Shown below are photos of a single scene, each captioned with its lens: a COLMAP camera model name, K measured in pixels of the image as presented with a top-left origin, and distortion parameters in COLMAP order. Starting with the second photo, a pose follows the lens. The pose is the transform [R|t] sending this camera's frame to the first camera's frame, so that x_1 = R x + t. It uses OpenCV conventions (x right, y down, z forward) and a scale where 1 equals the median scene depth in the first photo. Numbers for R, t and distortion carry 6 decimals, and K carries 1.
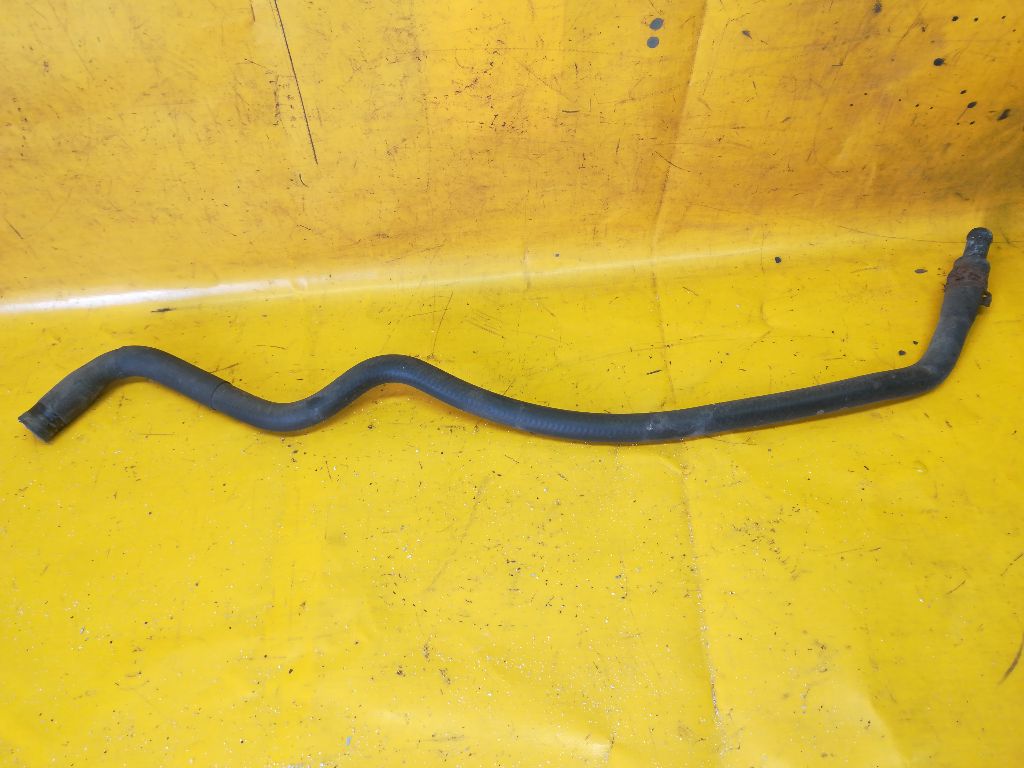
lens RADIAL K [[815.5, 0, 517.5], [0, 815.5, 393.5], [0, 0, 1]] dist [0.039482, -0.072847]
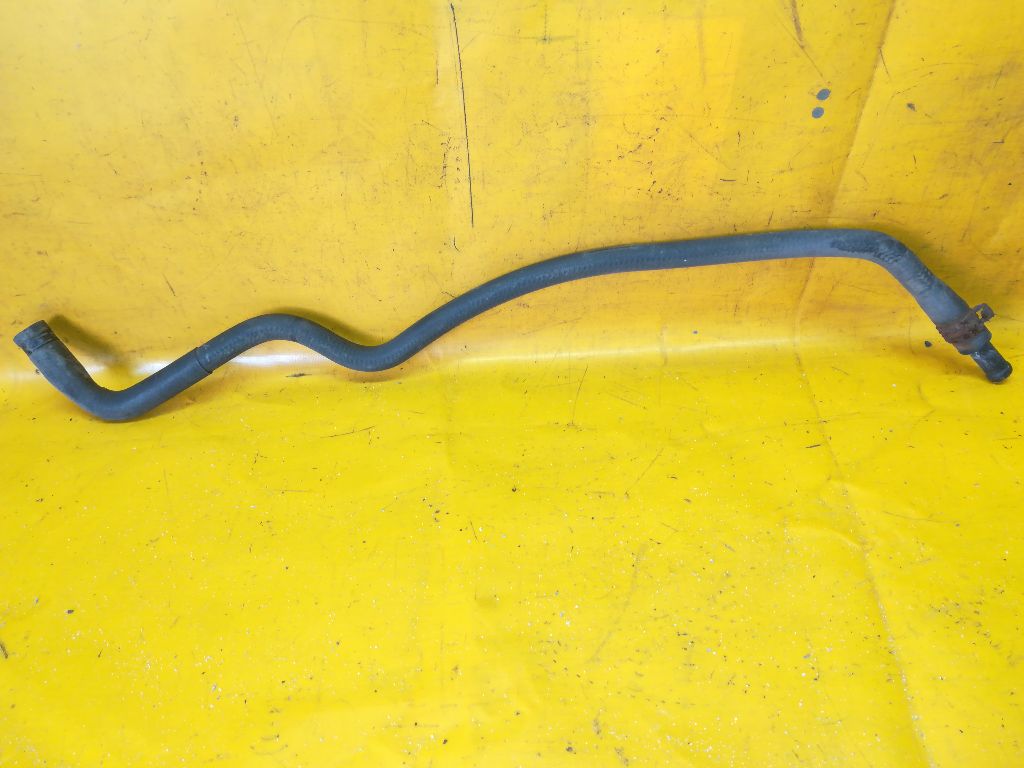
lens RADIAL K [[815.5, 0, 498.0], [0, 815.5, 391.4], [0, 0, 1]] dist [0.039482, -0.072847]
pose [[0.997691, 0.029757, -0.061055, -0.146803], [-0.040505, 0.982249, -0.183159, 0.104216], [0.054521, 0.185209, 0.981186, 0.045695]]
